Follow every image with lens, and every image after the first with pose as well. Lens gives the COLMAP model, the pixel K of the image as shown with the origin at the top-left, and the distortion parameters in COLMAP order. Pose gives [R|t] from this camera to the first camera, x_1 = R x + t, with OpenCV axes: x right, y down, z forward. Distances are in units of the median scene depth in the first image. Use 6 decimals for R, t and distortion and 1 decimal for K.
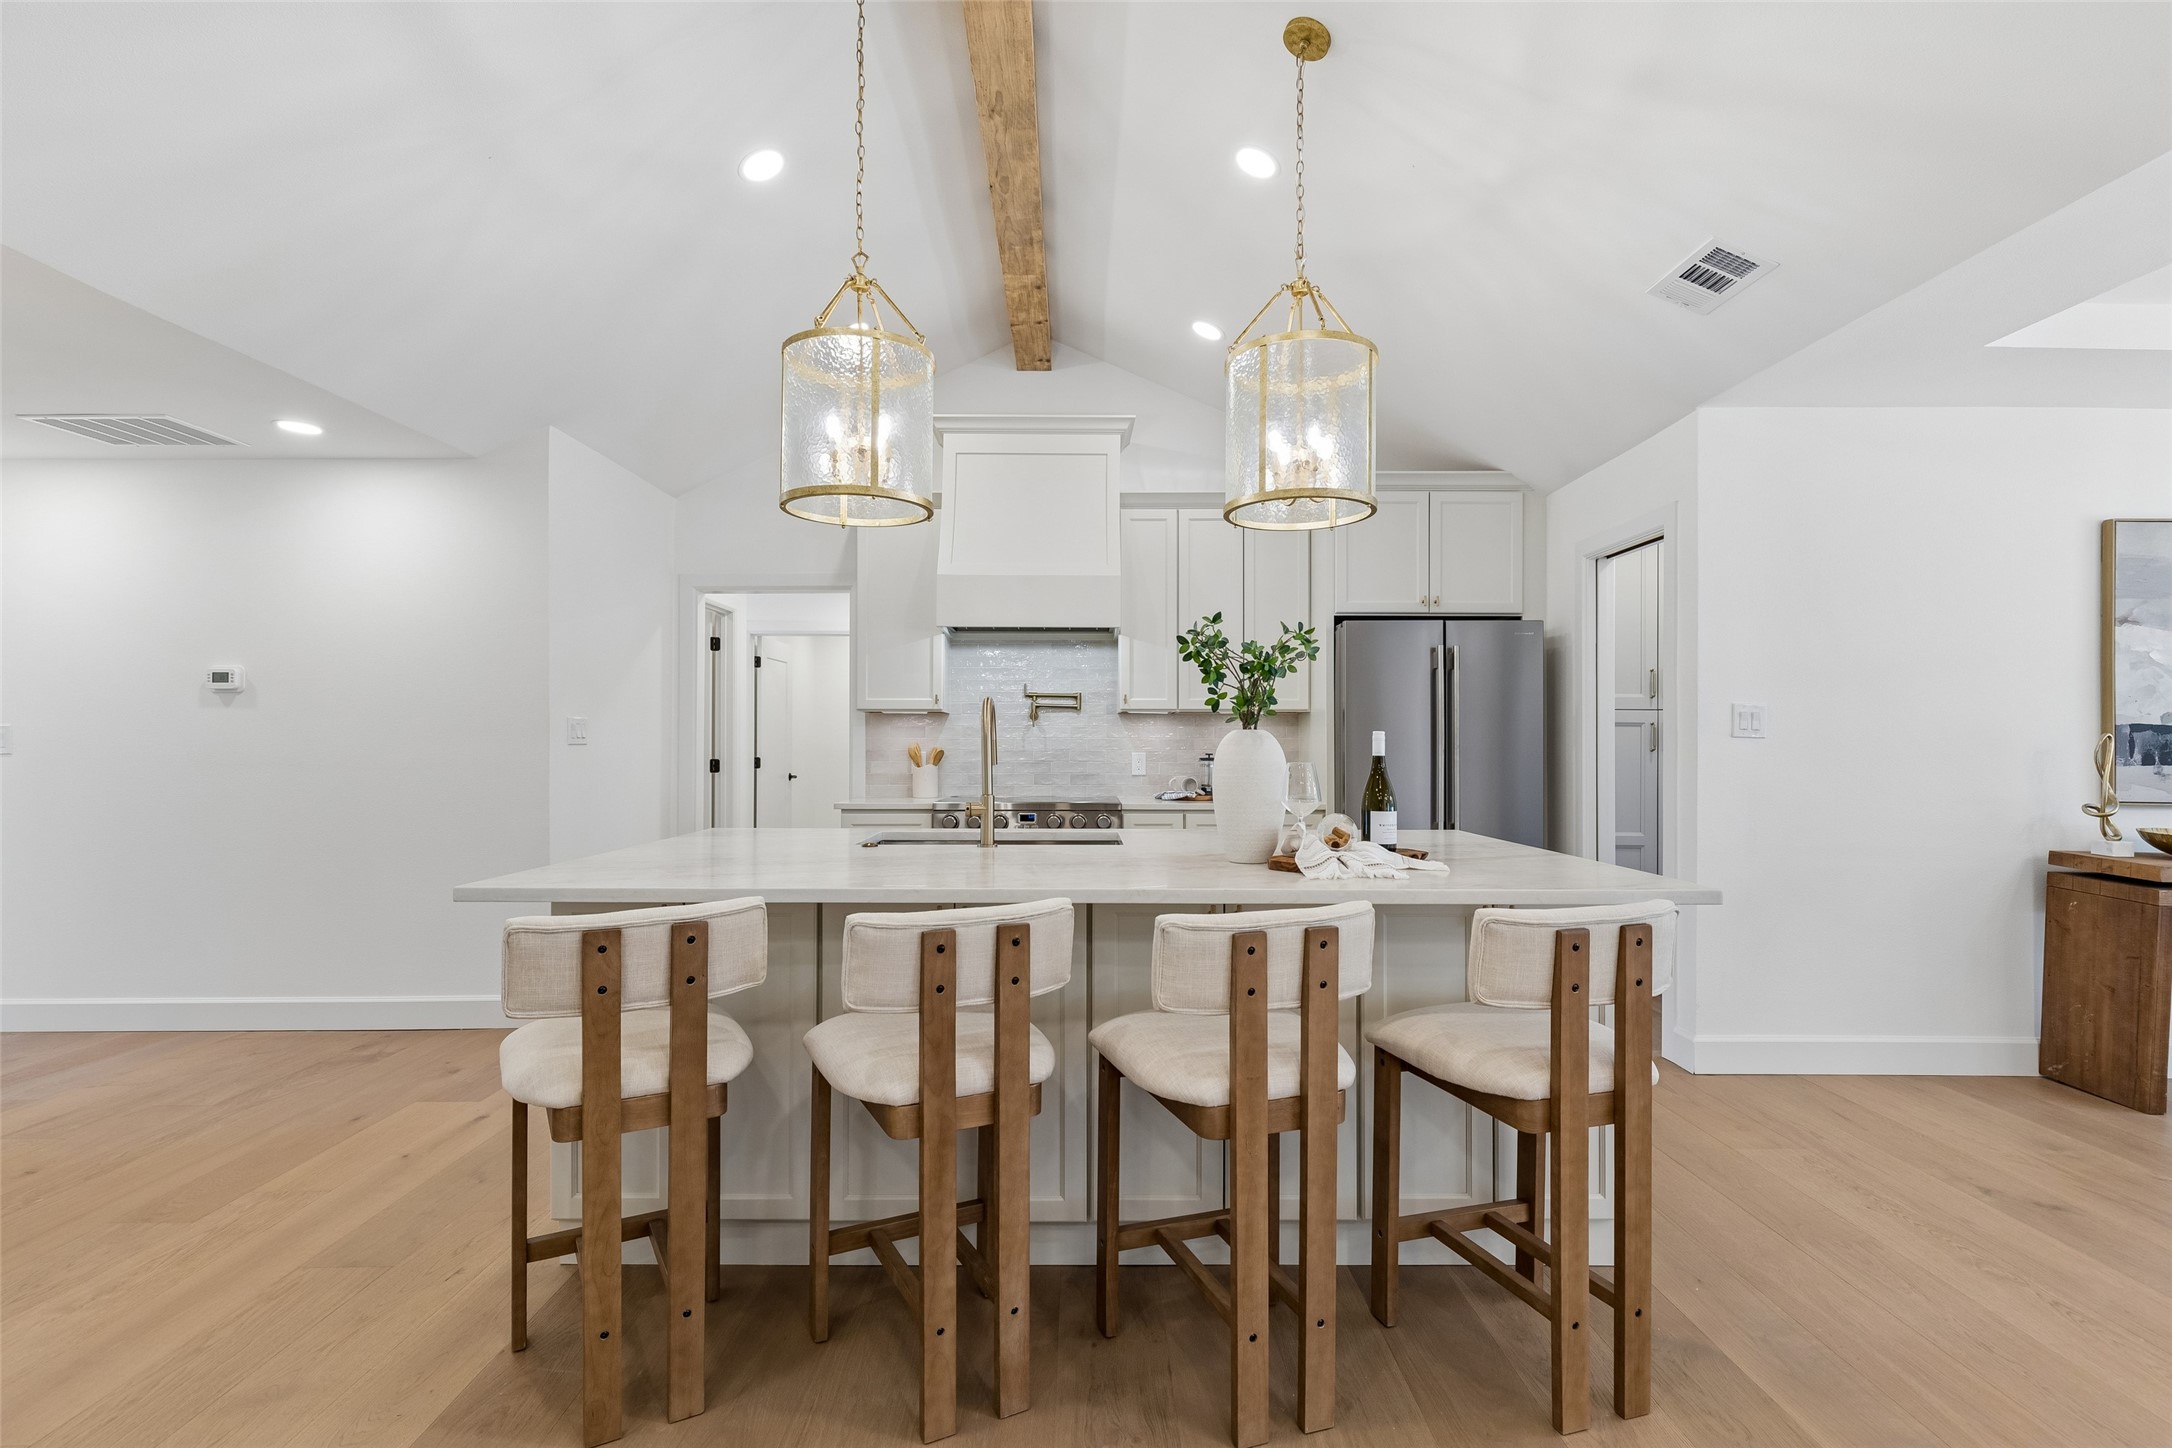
lens RADIAL K [[1032.7, 0, 1077.1], [0, 1032.7, 738.0], [0, 0, 1]] dist [0.000632, -0.001894]
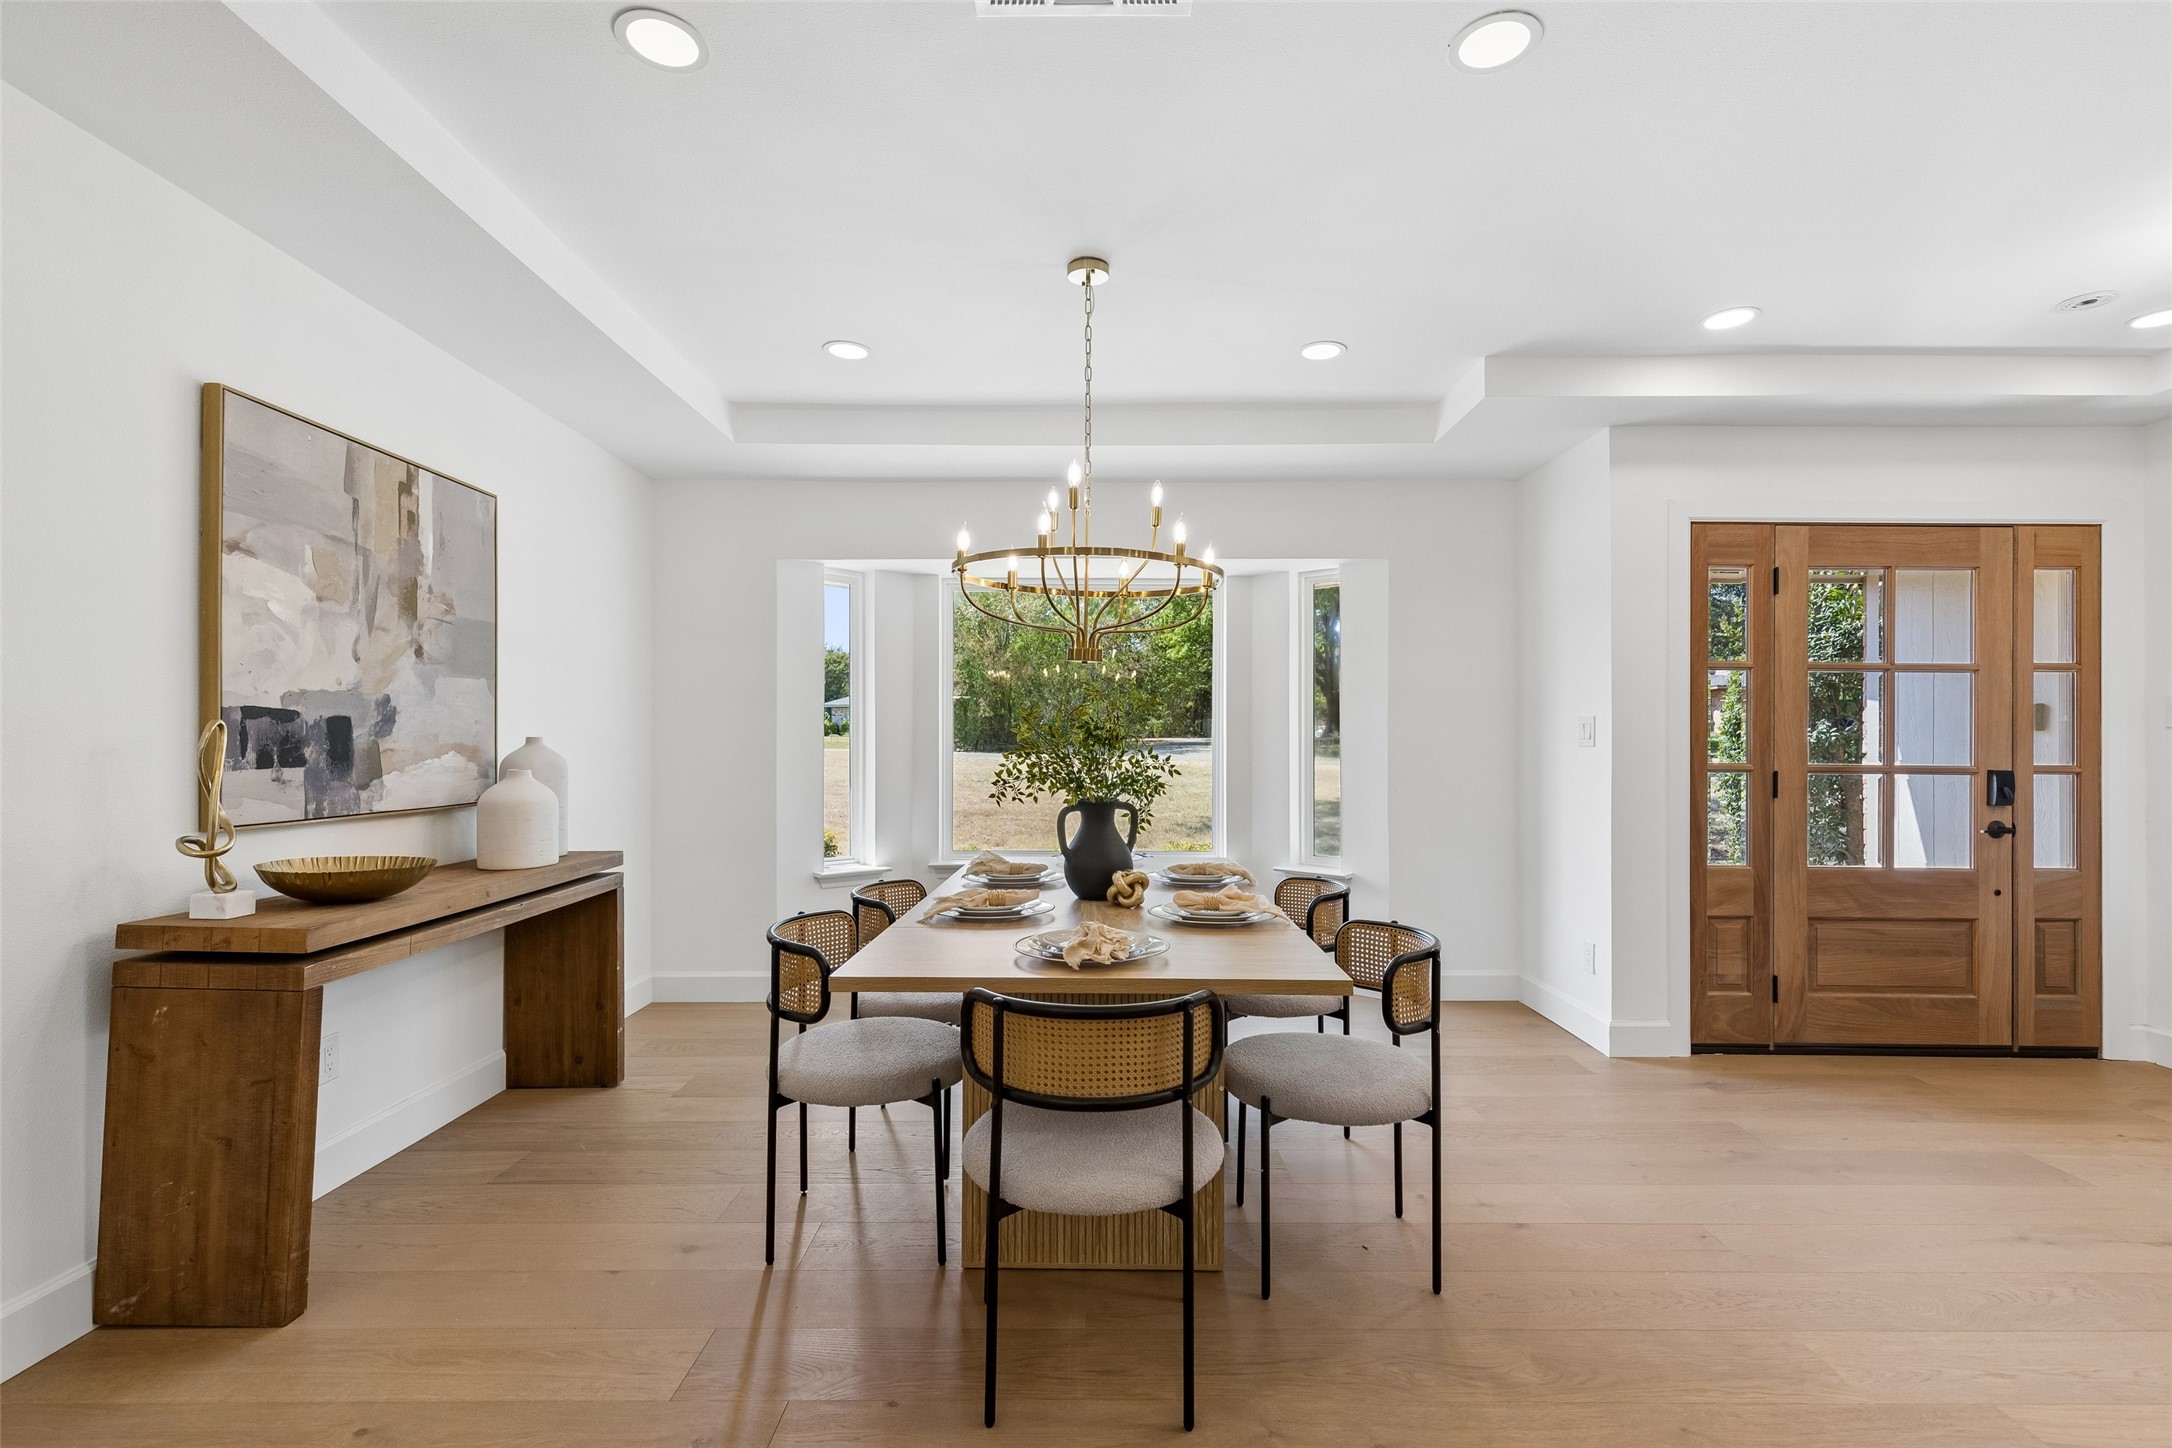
lens RADIAL K [[979.6, 0, 1096.3], [0, 979.6, 737.2], [0, 0, 1]] dist [0.010398, -0.001914]
pose [[-0.007548, 0.000642, 0.999971, 0.390287], [-0.008407, 0.999964, -0.000705, 0.001850], [-0.999936, -0.008412, -0.007543, 0.461423]]
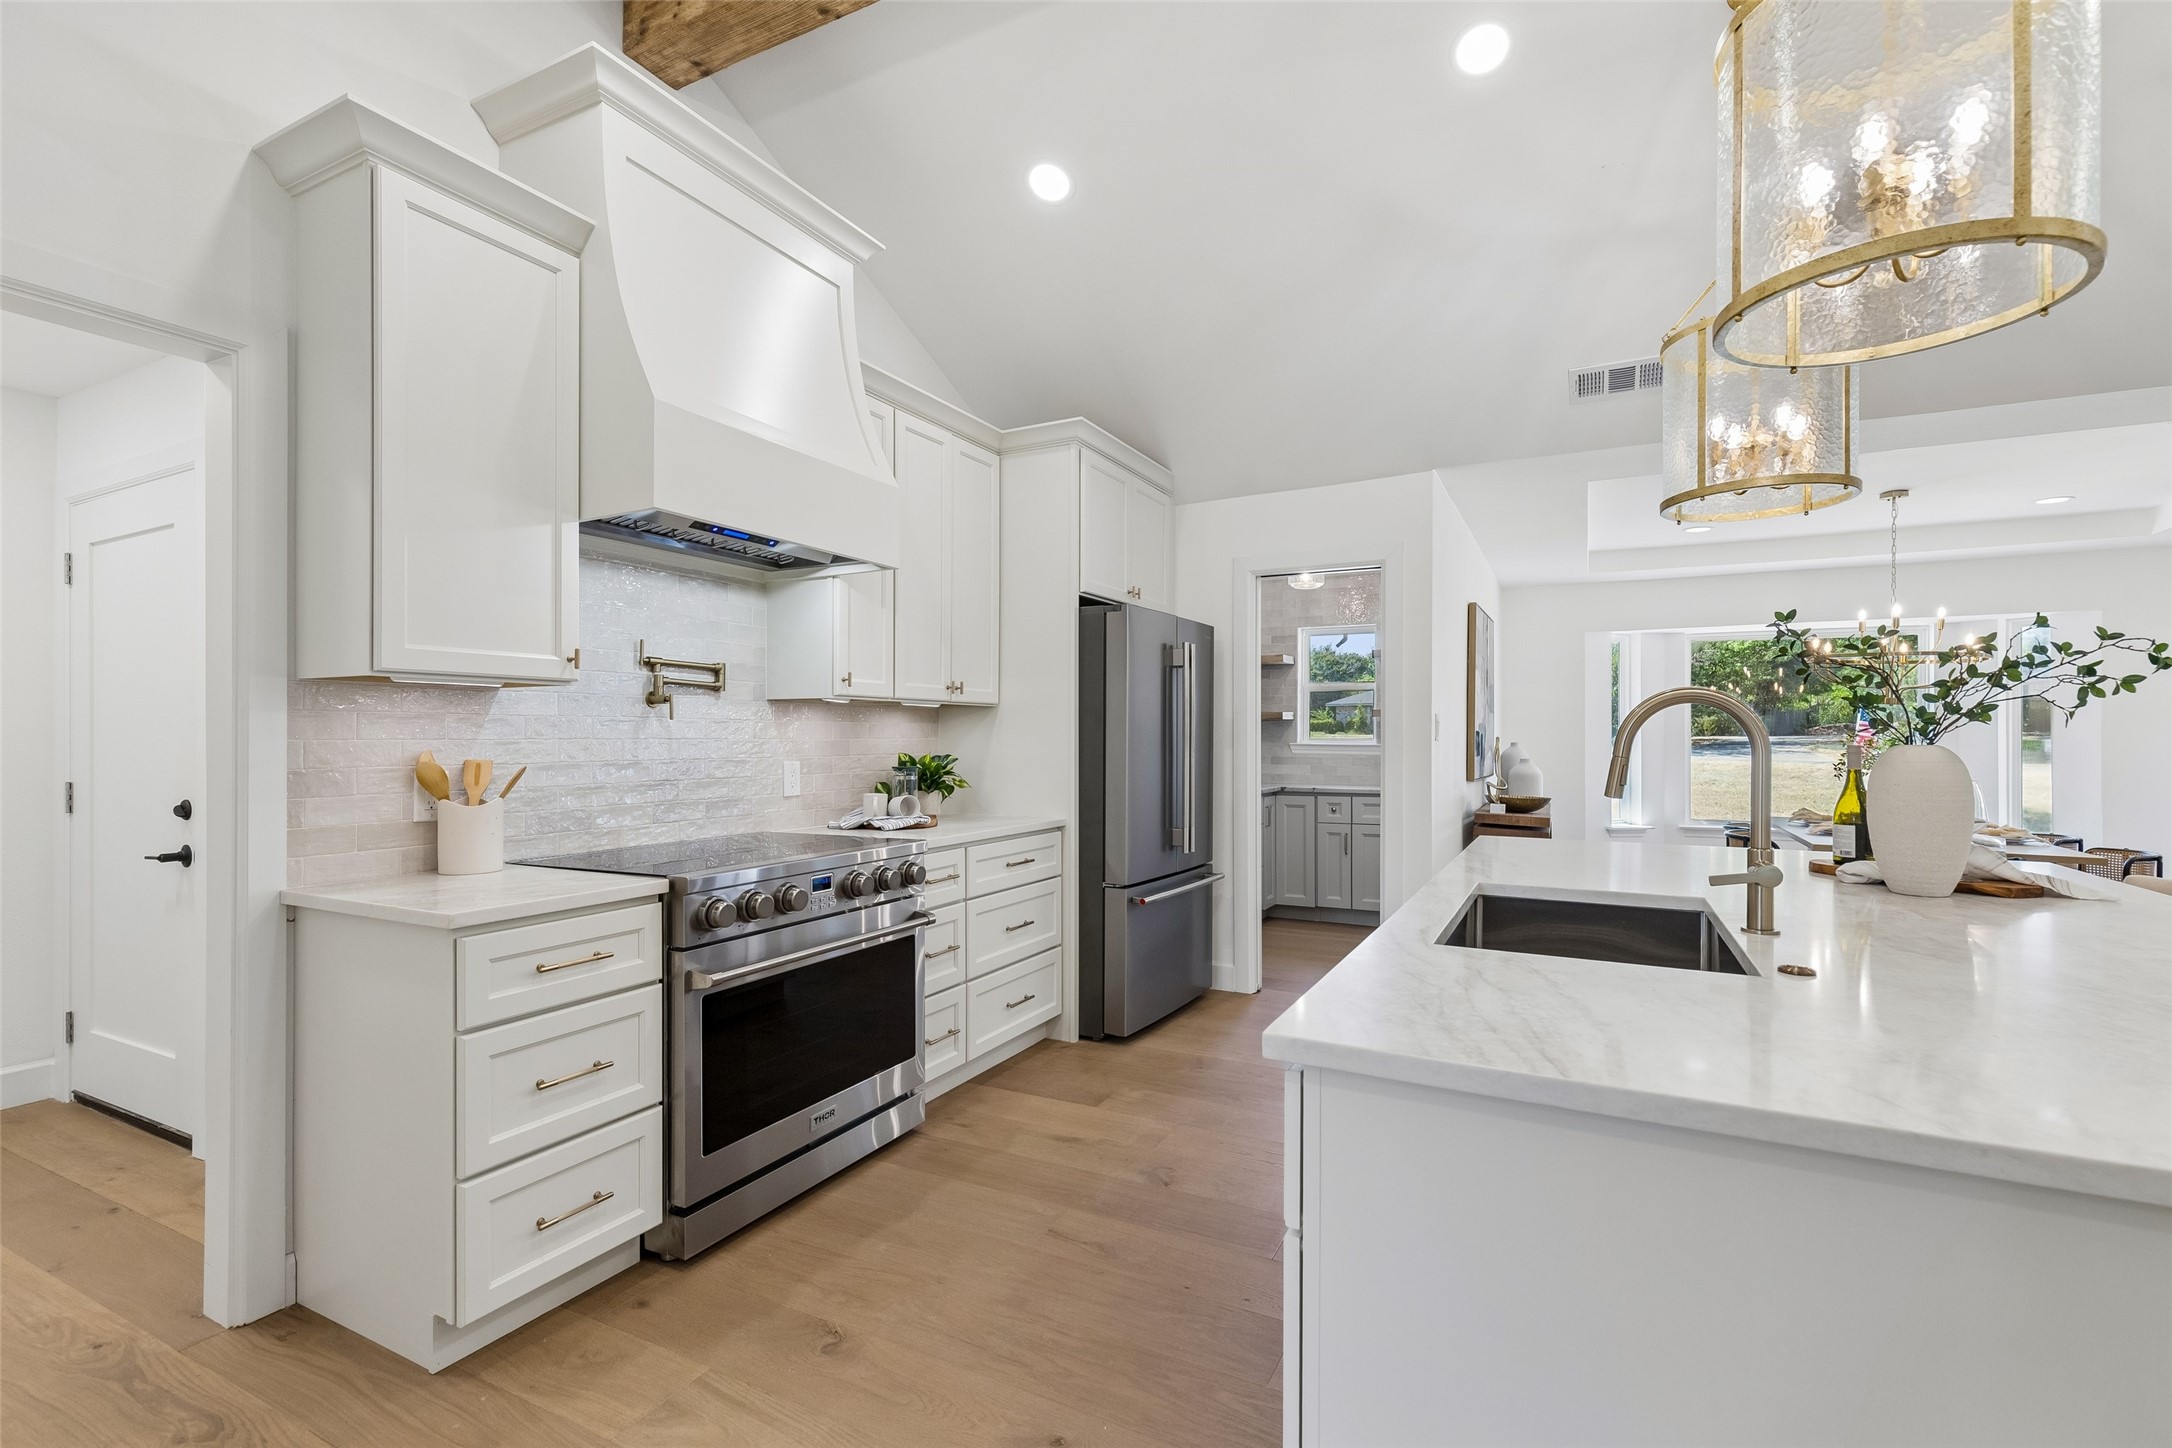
lens RADIAL K [[979.6, 0, 1078.8], [0, 979.6, 732.8], [0, 0, 1]] dist [0.010398, -0.001914]
pose [[0.455813, 0.001117, 0.890075, -0.615573], [-0.008734, 0.999957, 0.003218, -0.010579], [-0.890033, -0.009241, 0.455803, 0.846188]]
